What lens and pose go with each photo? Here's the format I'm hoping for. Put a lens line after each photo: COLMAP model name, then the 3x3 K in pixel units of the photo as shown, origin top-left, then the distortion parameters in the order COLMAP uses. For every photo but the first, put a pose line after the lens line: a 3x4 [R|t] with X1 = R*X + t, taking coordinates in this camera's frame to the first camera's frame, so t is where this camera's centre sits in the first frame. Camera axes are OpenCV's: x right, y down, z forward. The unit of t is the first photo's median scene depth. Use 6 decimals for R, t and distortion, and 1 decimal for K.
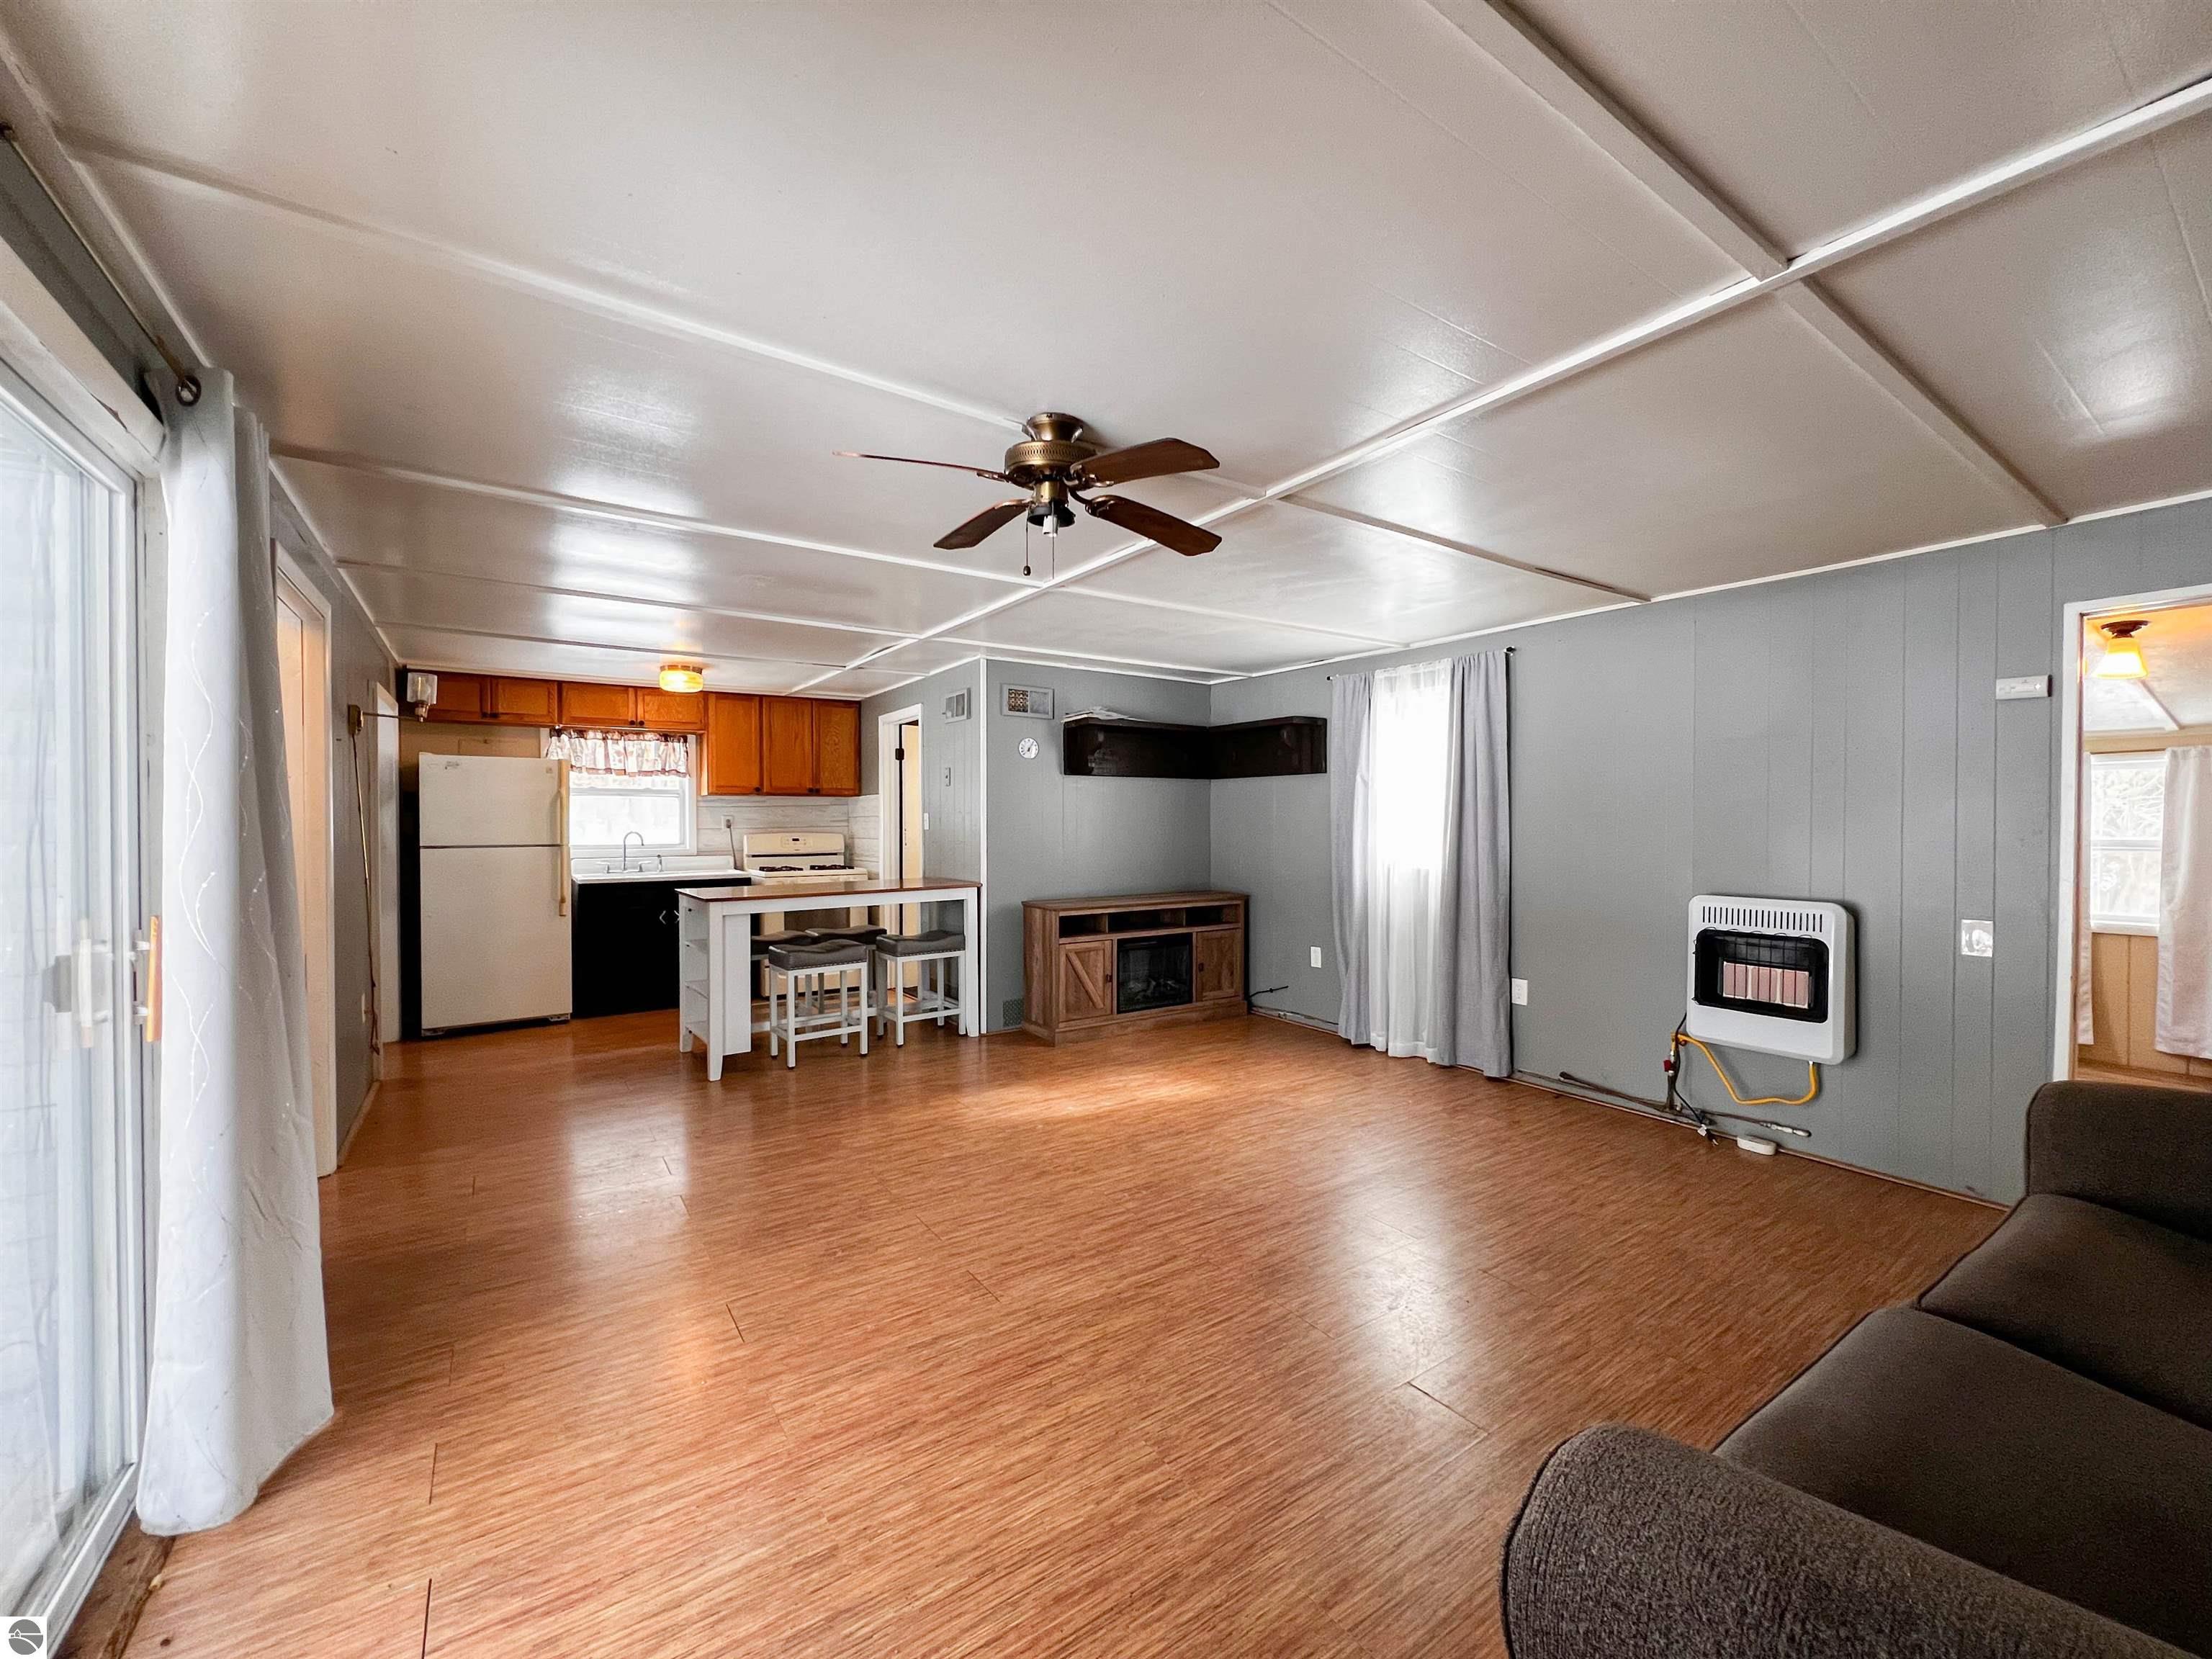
lens RADIAL K [[880.3, 0, 1104.8], [0, 880.3, 828.9], [0, 0, 1]] dist [-0.001339, -0.000431]
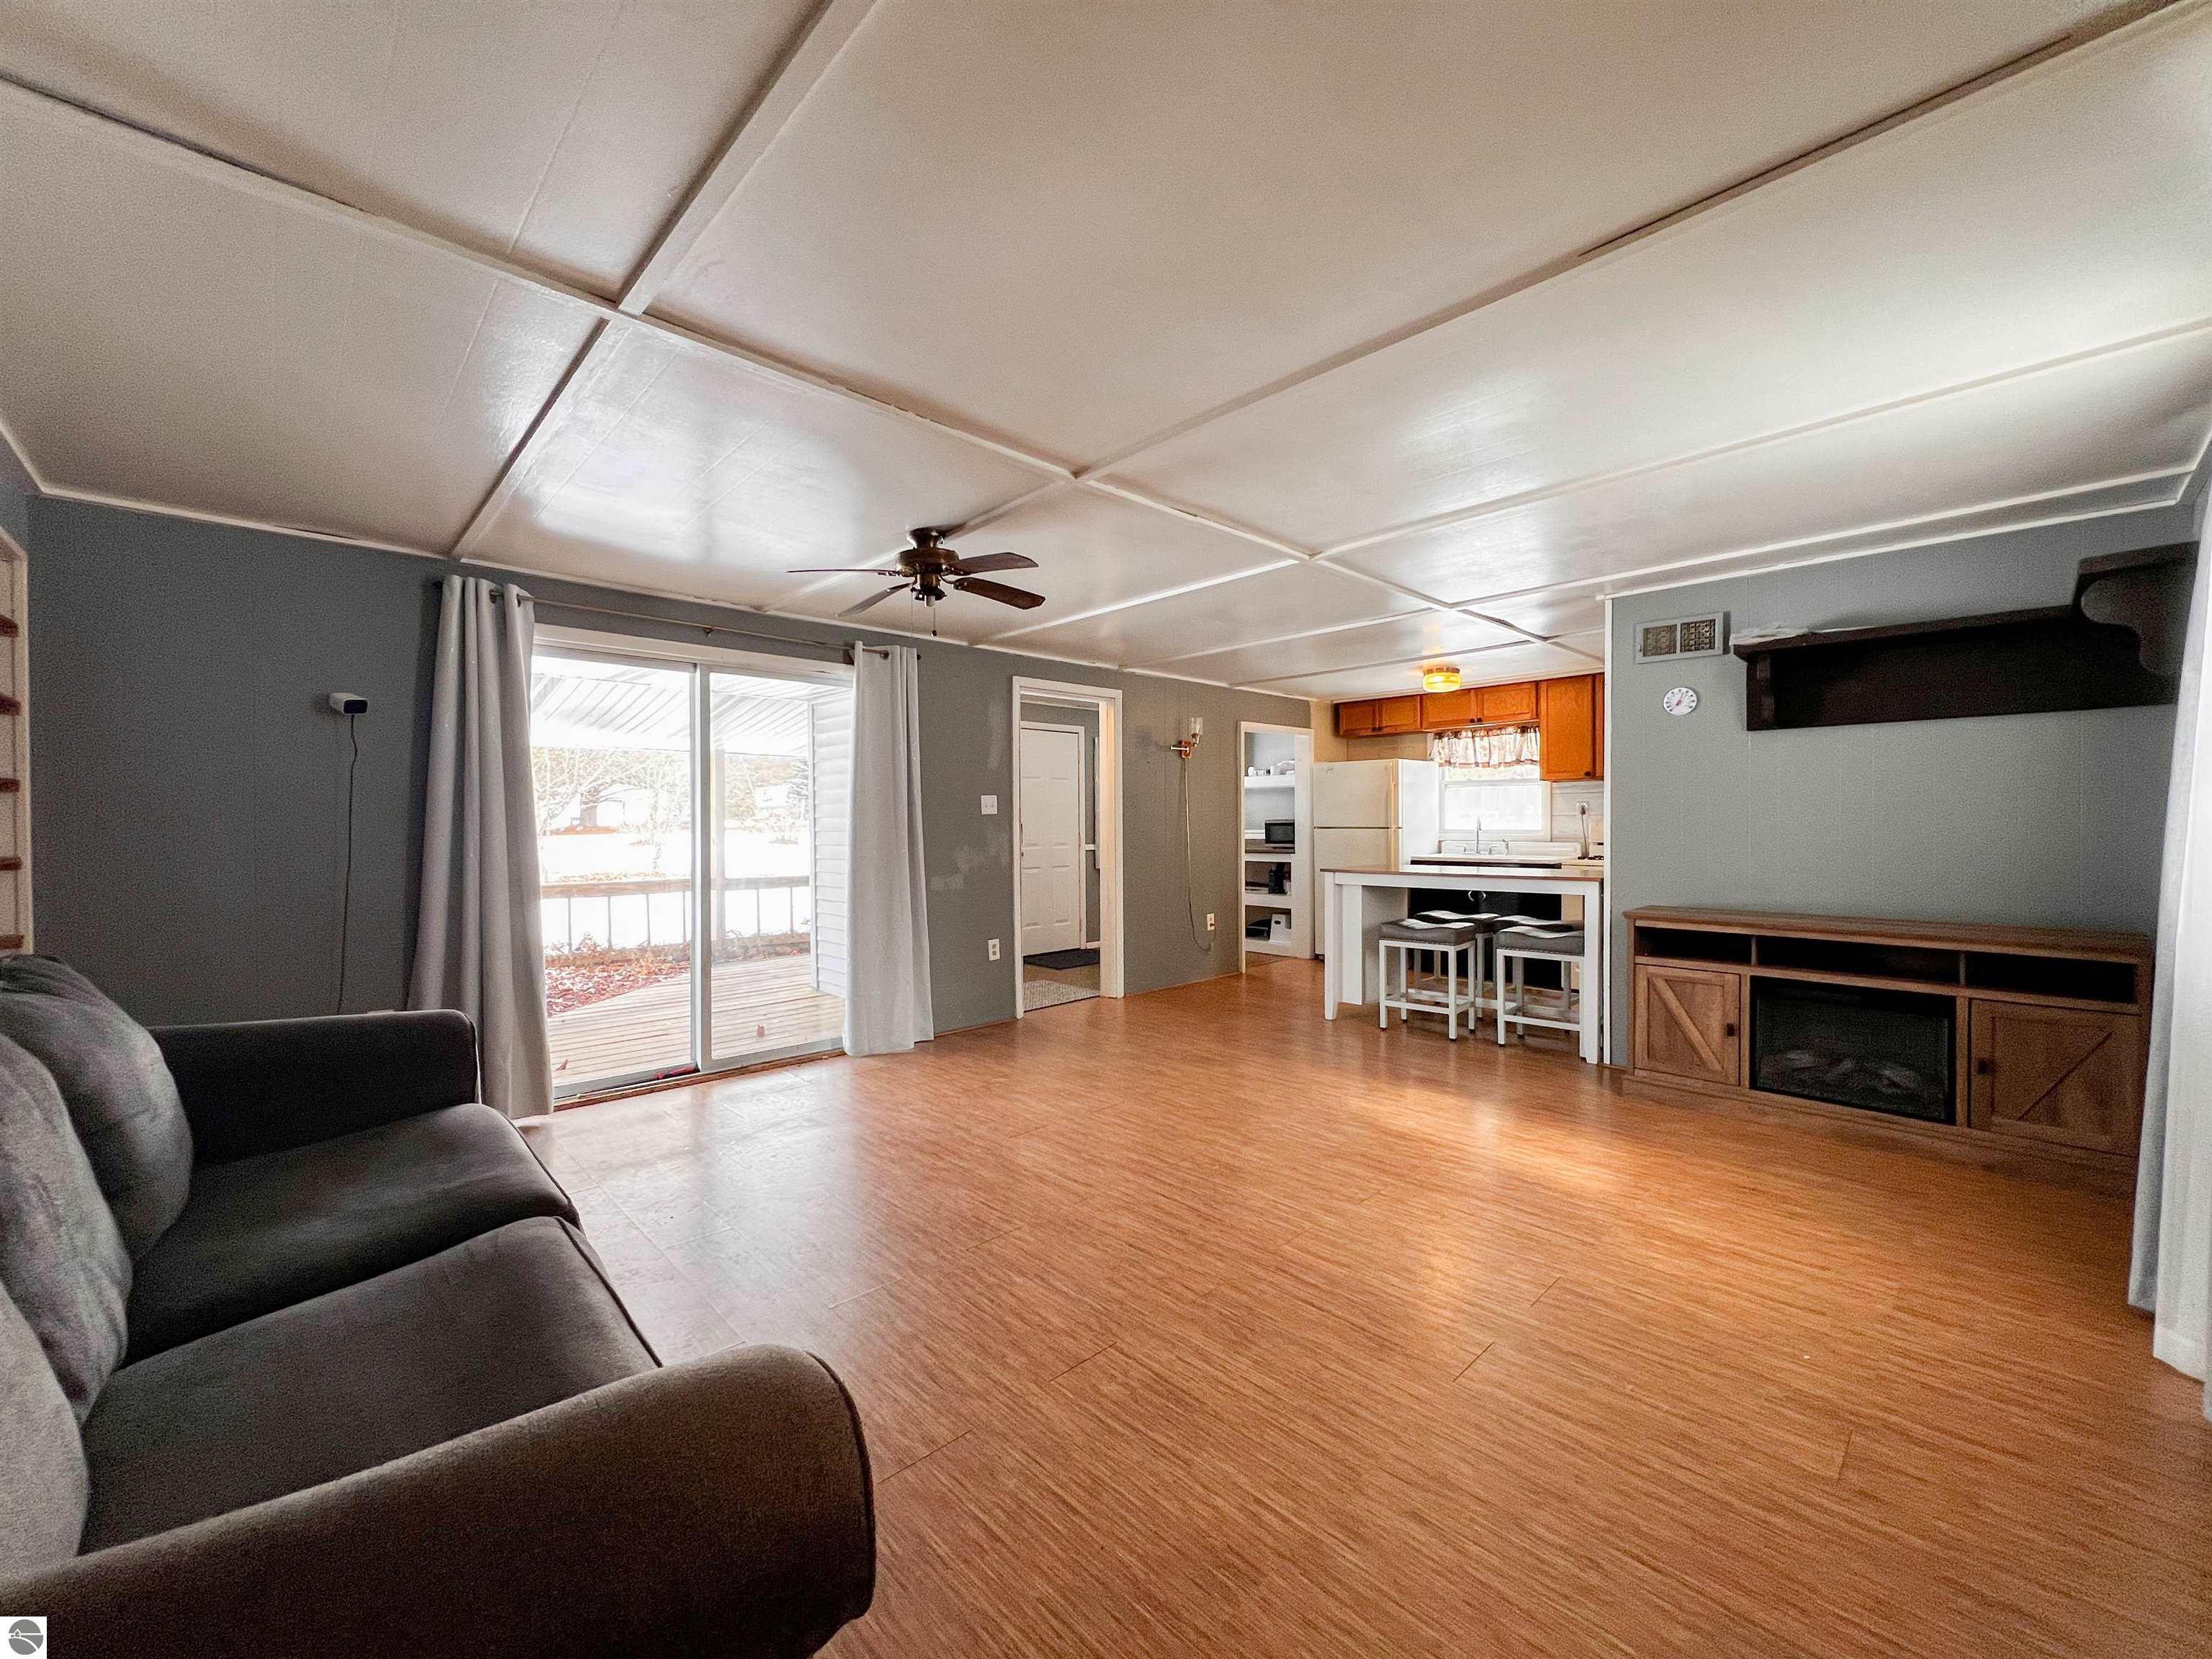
lens RADIAL K [[882.5, 0, 1103.8], [0, 882.5, 827.9], [0, 0, 1]] dist [-0.000406, 0.000217]
pose [[0.161497, 0.007166, -0.986847, 0.647264], [-0.005122, 0.999966, 0.006423, 0.014669], [0.986860, 0.004018, 0.161528, 0.457517]]
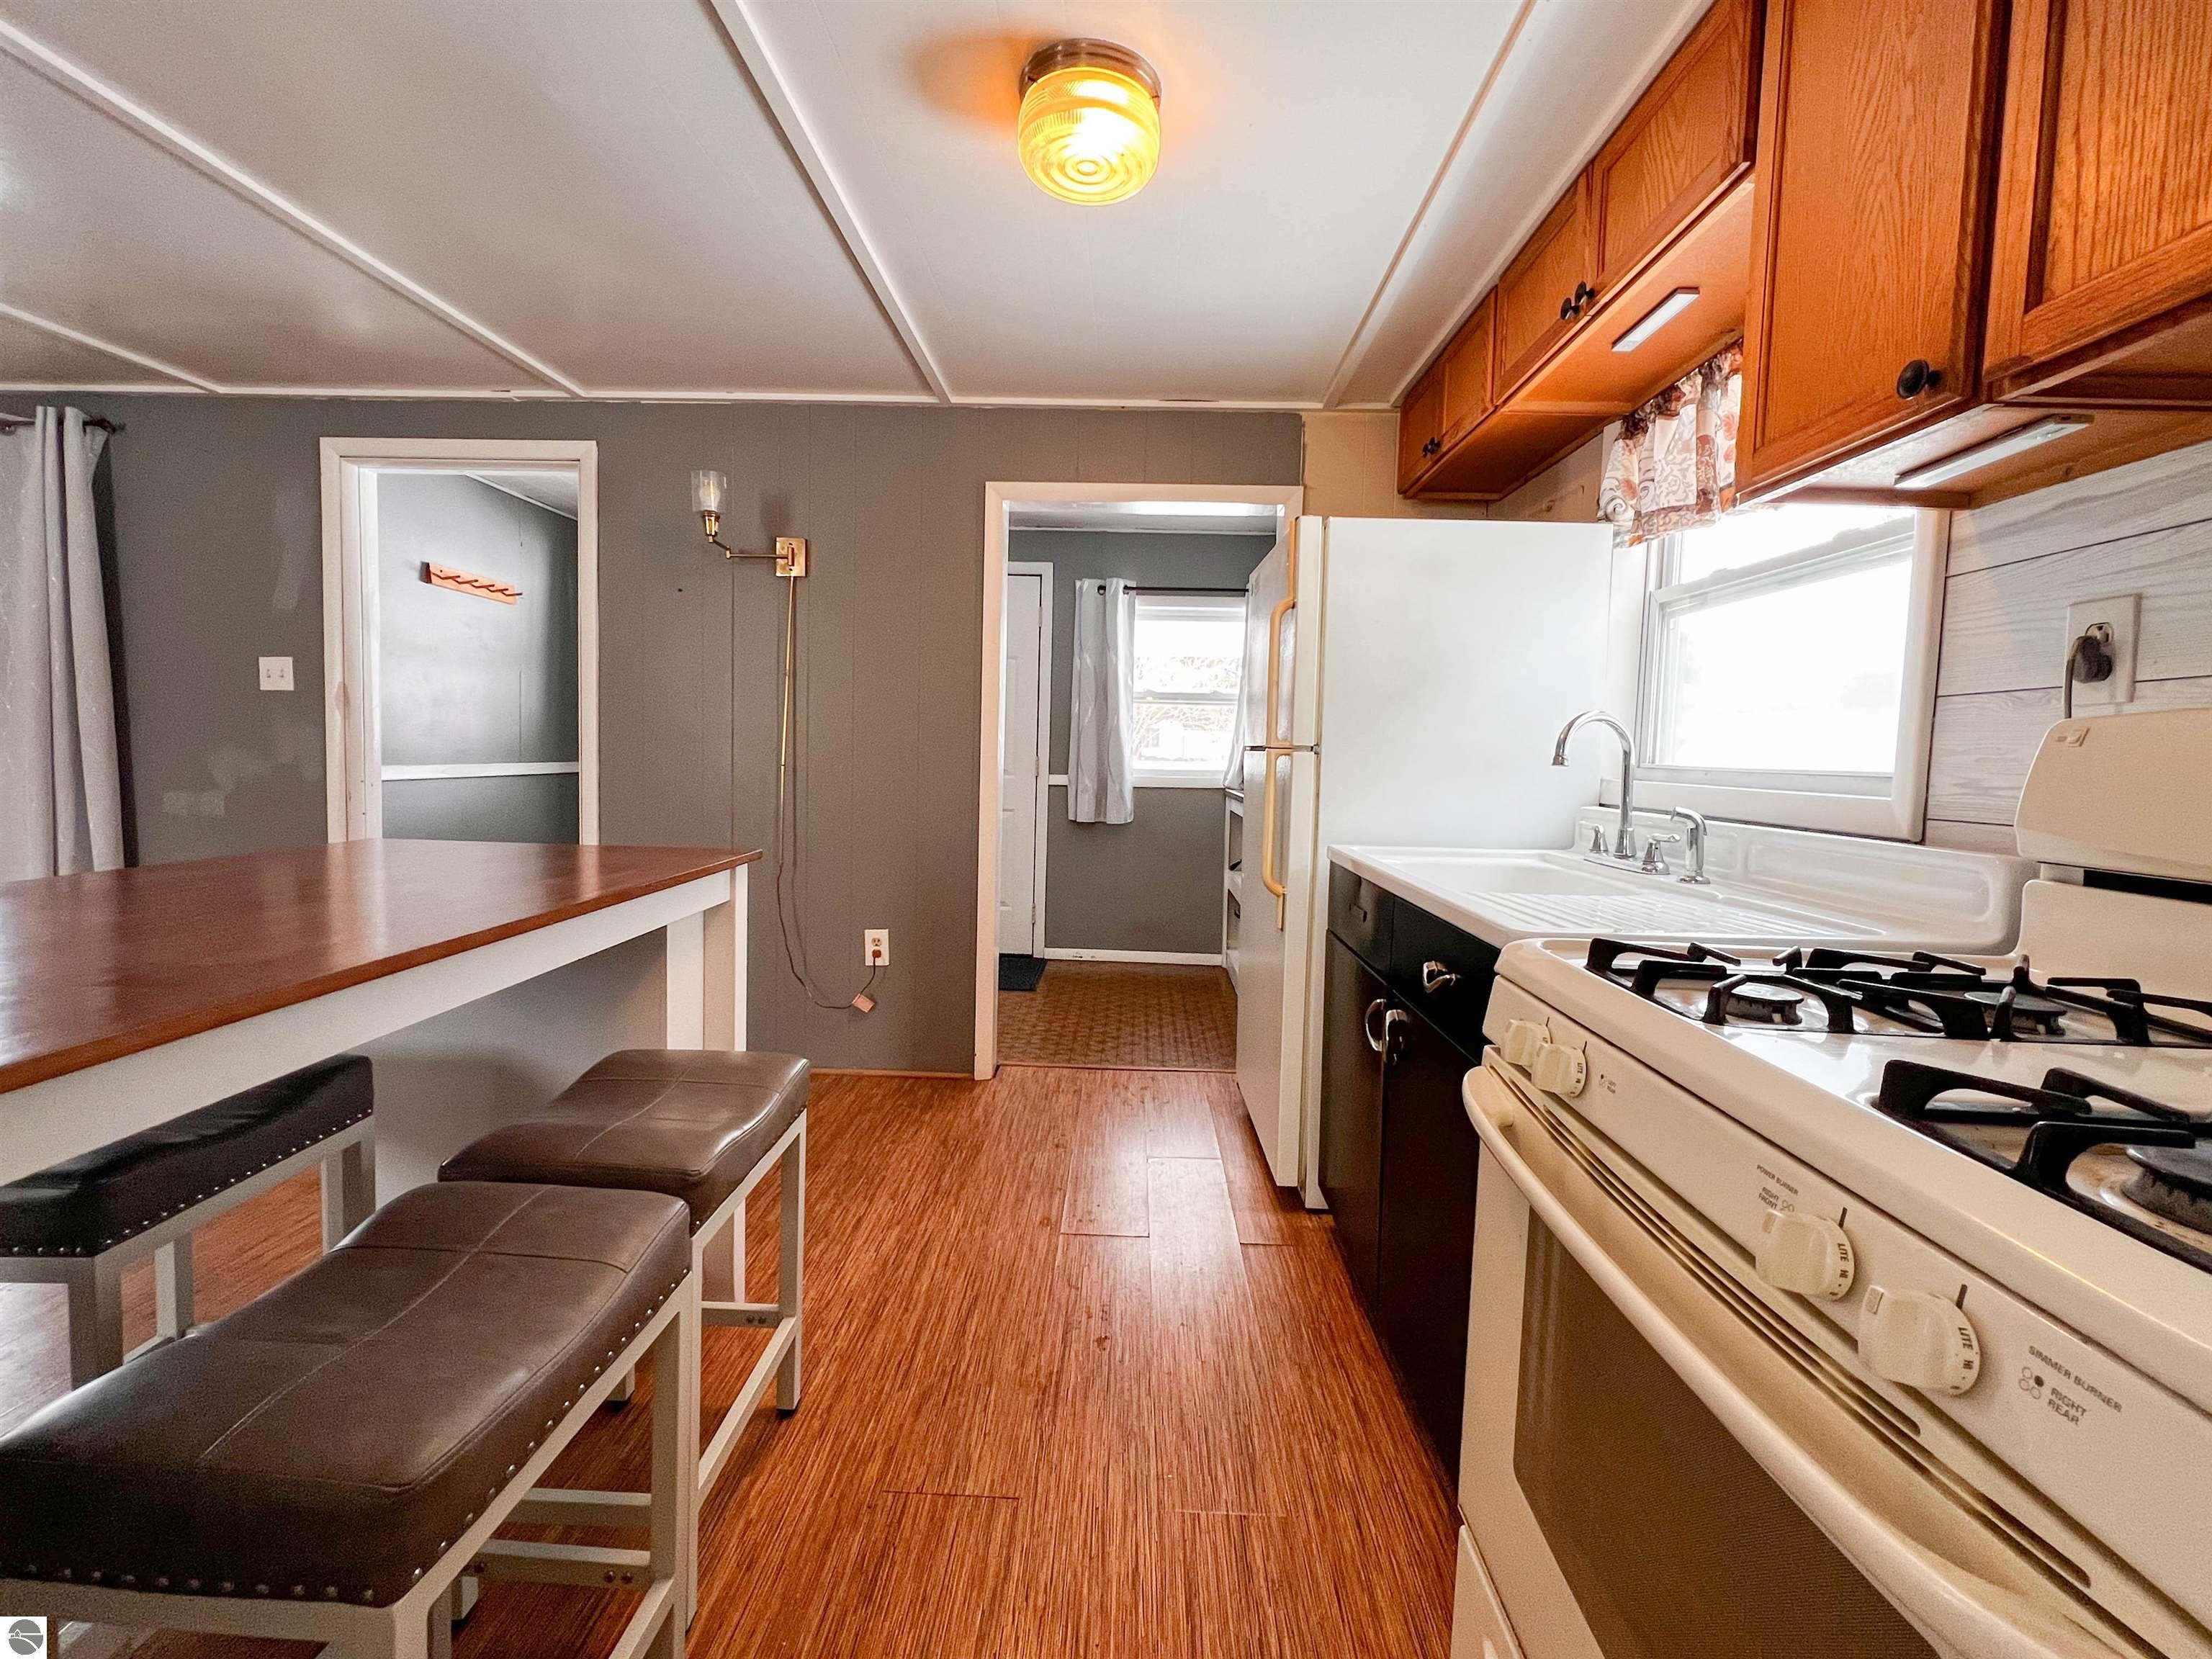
lens RADIAL K [[947.1, 0, 1099.6], [0, 947.1, 805.7], [0, 0, 1]] dist [-0.000338, -0.000072]
pose [[-0.594295, 0.030819, -0.803656, -0.276840], [-0.035083, 0.997321, 0.064189, 0.023497], [0.803481, 0.066342, -0.591622, 1.380341]]
